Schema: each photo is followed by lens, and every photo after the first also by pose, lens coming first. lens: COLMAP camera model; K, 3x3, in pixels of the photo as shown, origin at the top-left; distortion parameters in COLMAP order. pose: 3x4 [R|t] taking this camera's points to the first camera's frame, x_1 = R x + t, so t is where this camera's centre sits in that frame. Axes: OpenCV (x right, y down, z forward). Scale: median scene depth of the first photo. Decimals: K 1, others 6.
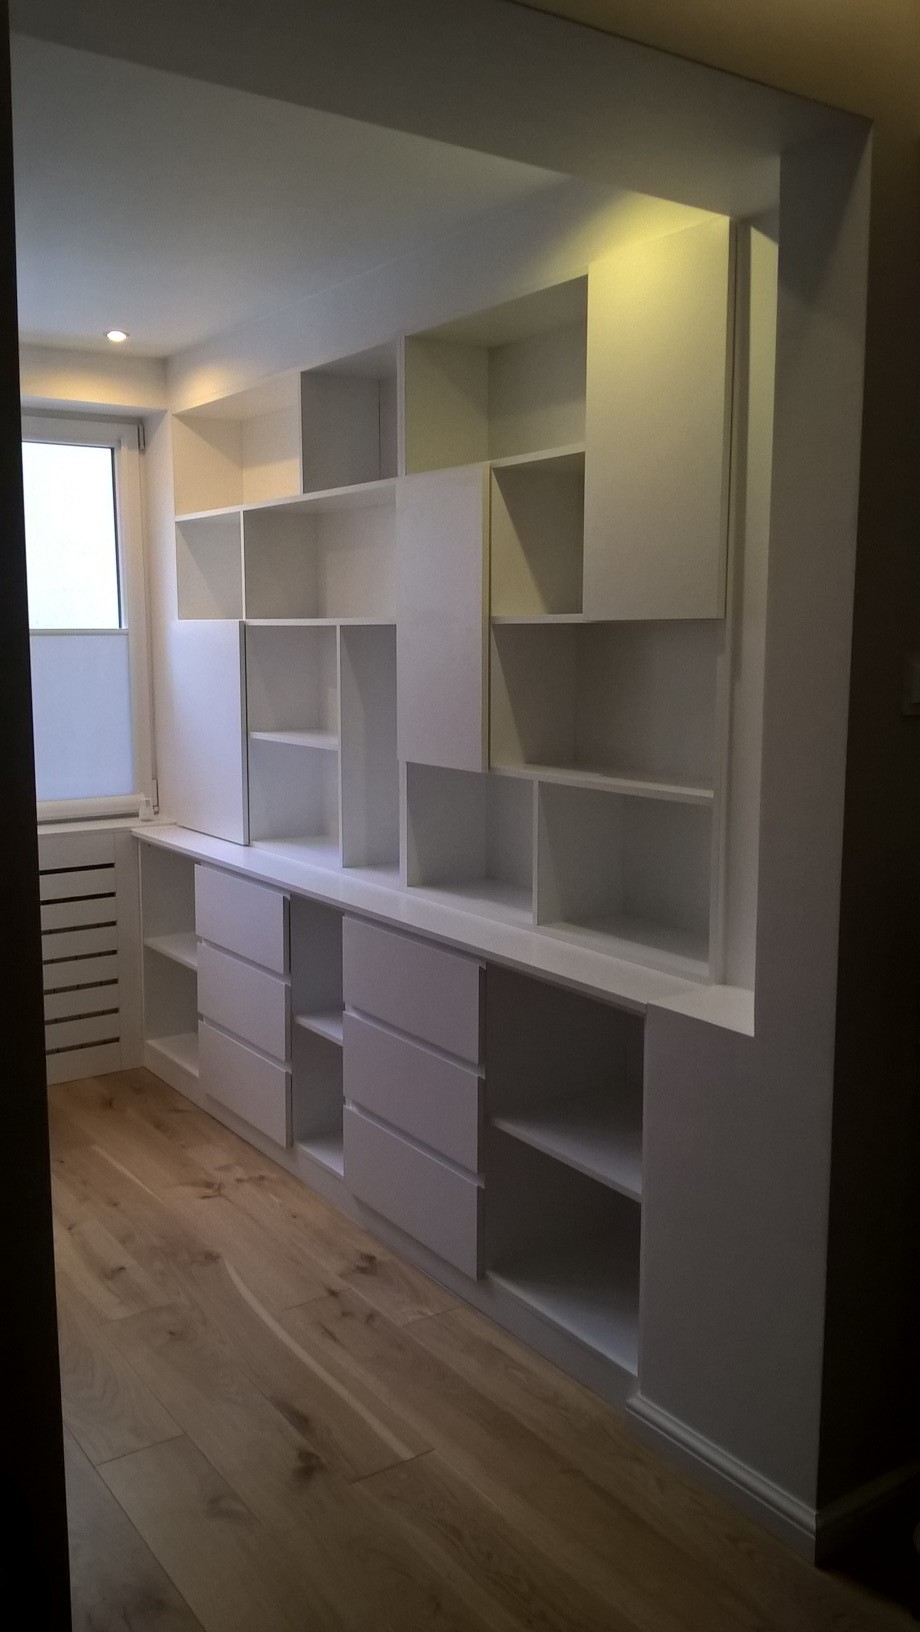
lens RADIAL K [[1343.2, 0, 465.5], [0, 1343.2, 814.4], [0, 0, 1]] dist [0.036310, -0.068791]
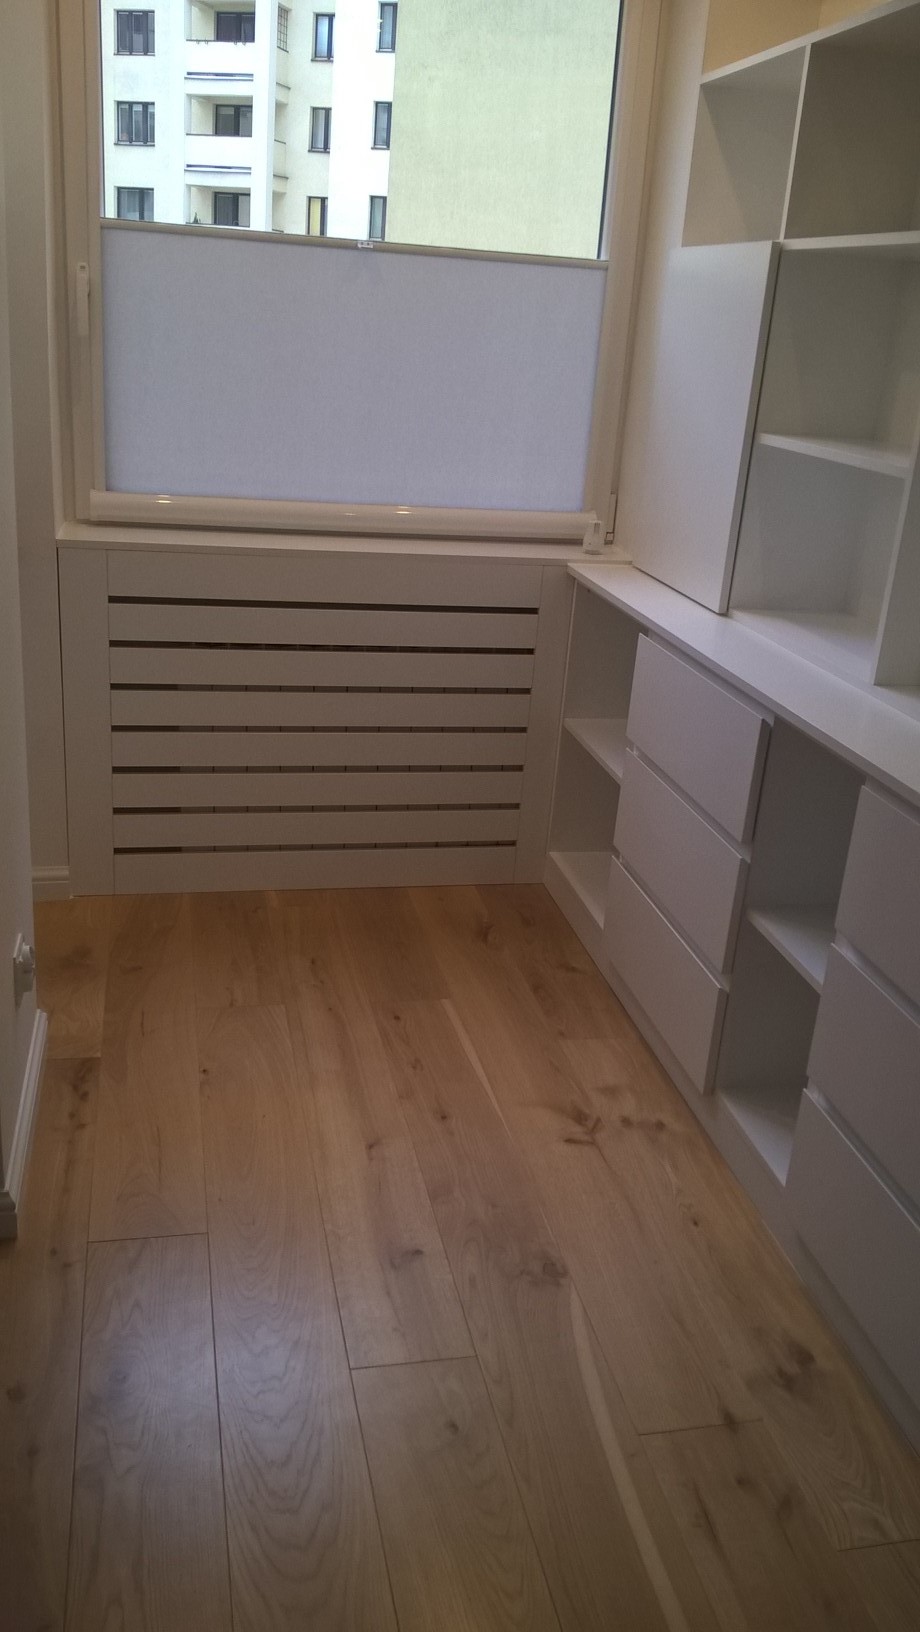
lens RADIAL K [[1343.2, 0, 459.5], [0, 1343.2, 817.6], [0, 0, 1]] dist [0.036310, -0.068791]
pose [[0.924104, 0.192723, -0.329985, -0.050329], [-0.121276, 0.966780, 0.225007, -0.013539], [0.362387, -0.167910, 0.916778, 0.364515]]
